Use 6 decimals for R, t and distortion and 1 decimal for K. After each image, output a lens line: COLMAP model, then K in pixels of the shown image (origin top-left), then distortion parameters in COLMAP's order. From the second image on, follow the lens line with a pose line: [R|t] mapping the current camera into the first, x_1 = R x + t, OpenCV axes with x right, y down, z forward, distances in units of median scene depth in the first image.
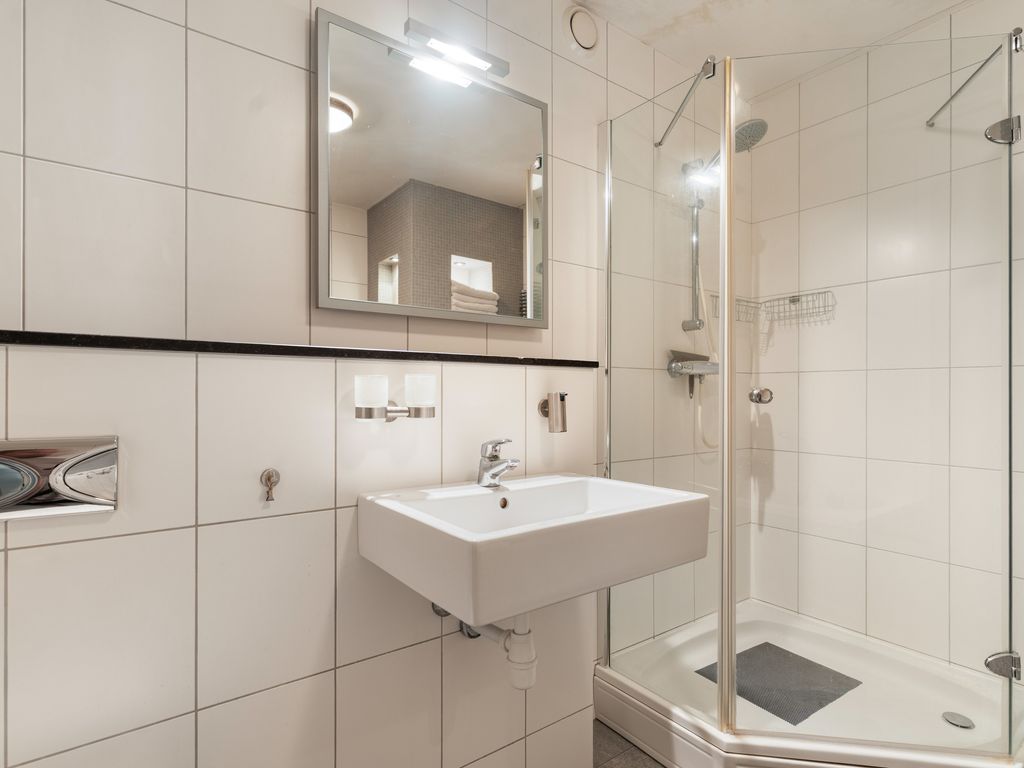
lens RADIAL K [[537.4, 0, 509.7], [0, 537.4, 393.2], [0, 0, 1]] dist [0.001415, 0.000605]
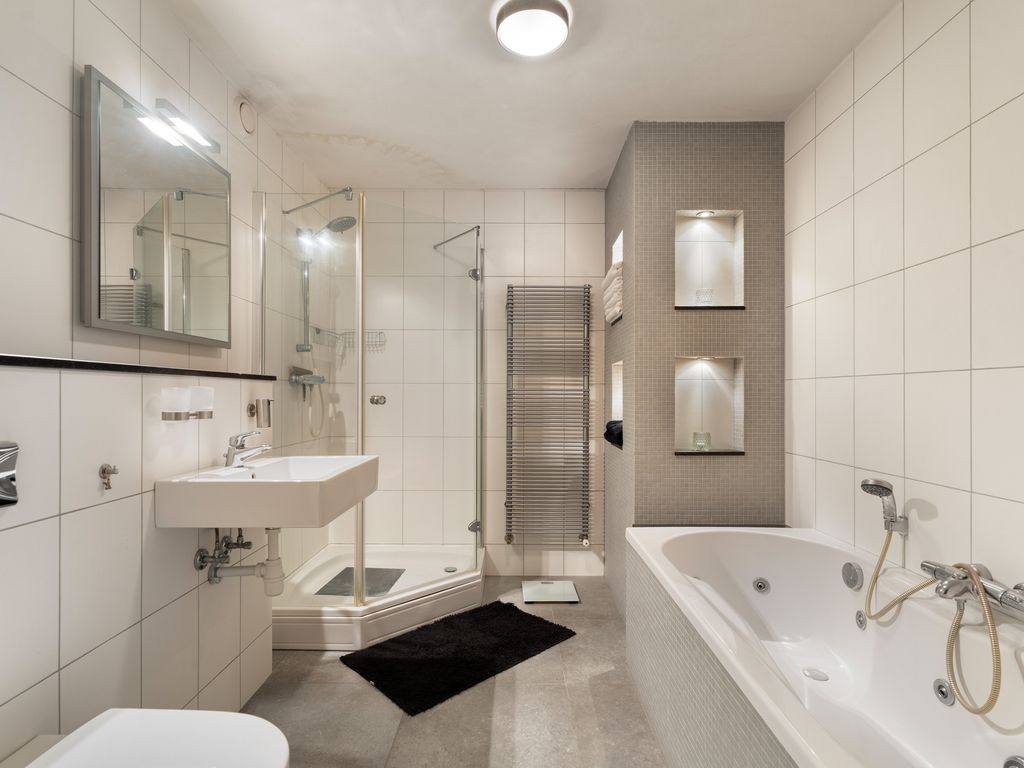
lens RADIAL K [[537.4, 0, 509.7], [0, 537.4, 393.2], [0, 0, 1]] dist [0.001415, 0.000605]
pose [[0.601414, 0.002075, 0.798935, -0.479576], [-0.001053, 0.999998, -0.001804, -0.010831], [-0.798937, 0.000243, 0.601415, -0.264023]]
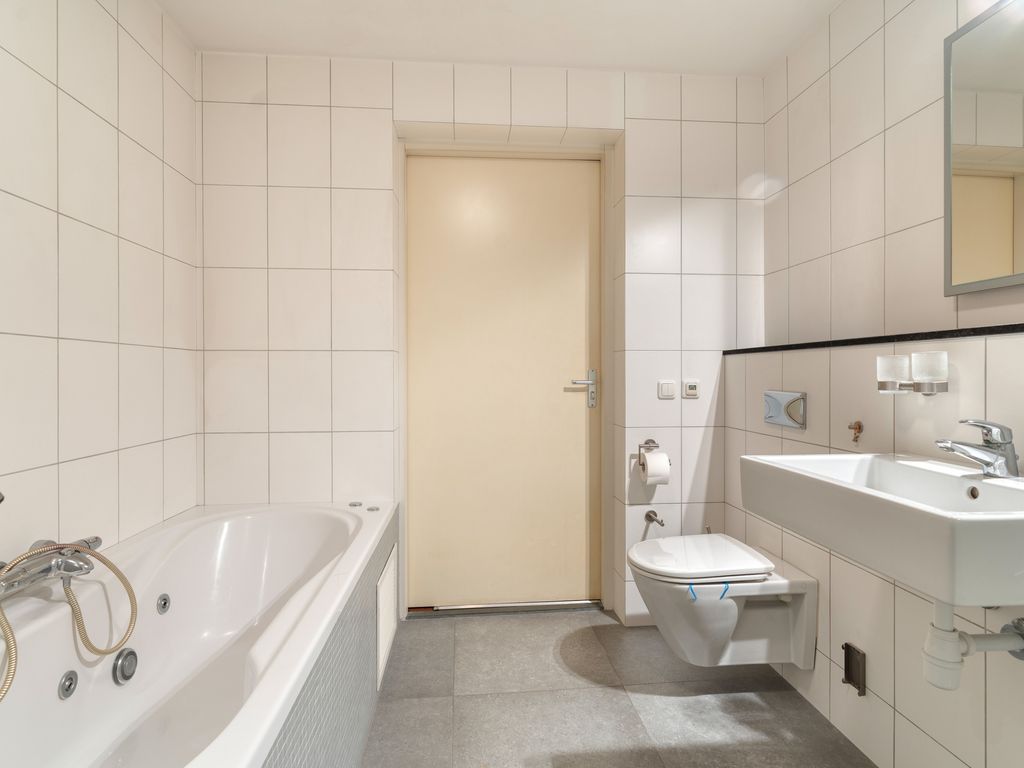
lens RADIAL K [[547.6, 0, 509.3], [0, 547.6, 367.7], [0, 0, 1]] dist [0.002294, 0.000804]
pose [[-0.520518, -0.009681, -0.853796, 0.753411], [0.001090, 0.999927, -0.012002, 0.005287], [0.853850, -0.007178, -0.520469, 0.529298]]
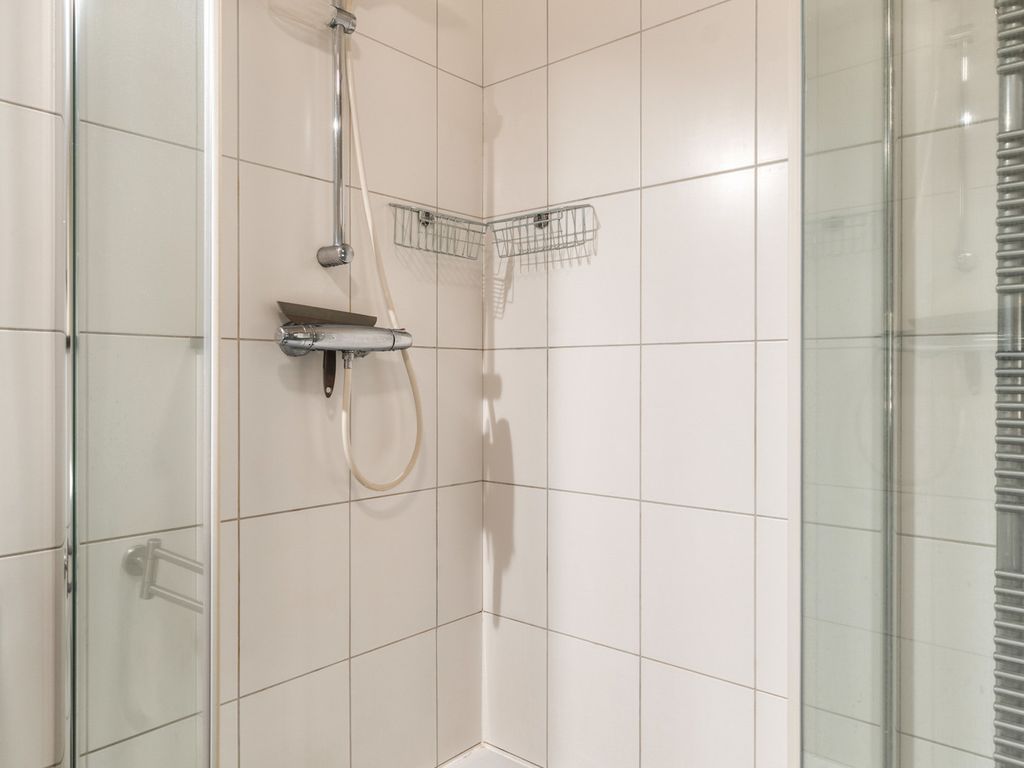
lens RADIAL K [[725.5, 0, 512.0], [0, 725.5, 384.0], [0, 0, 1]] dist [0.002717, 0.001508]
pose [[0.973947, -0.004733, 0.226726, 0.381519], [0.002907, 0.999961, 0.008391, -0.008723], [-0.226756, -0.007513, 0.973923, 0.304732]]
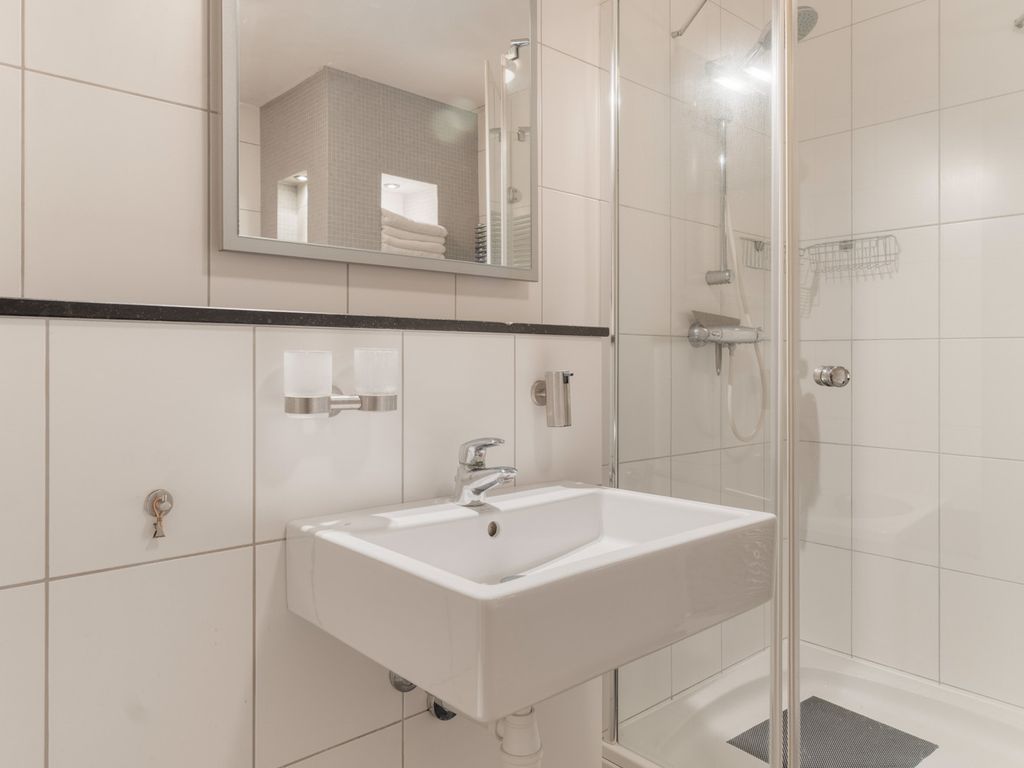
lens RADIAL K [[721.0, 0, 510.7], [0, 721.0, 358.2], [0, 0, 1]] dist [0.000482, 0.003204]
pose [[0.995313, 0.001701, 0.096691, -0.051340], [-0.001571, 0.999998, -0.001421, -0.013184], [-0.096693, 0.001262, 0.995313, 0.030636]]
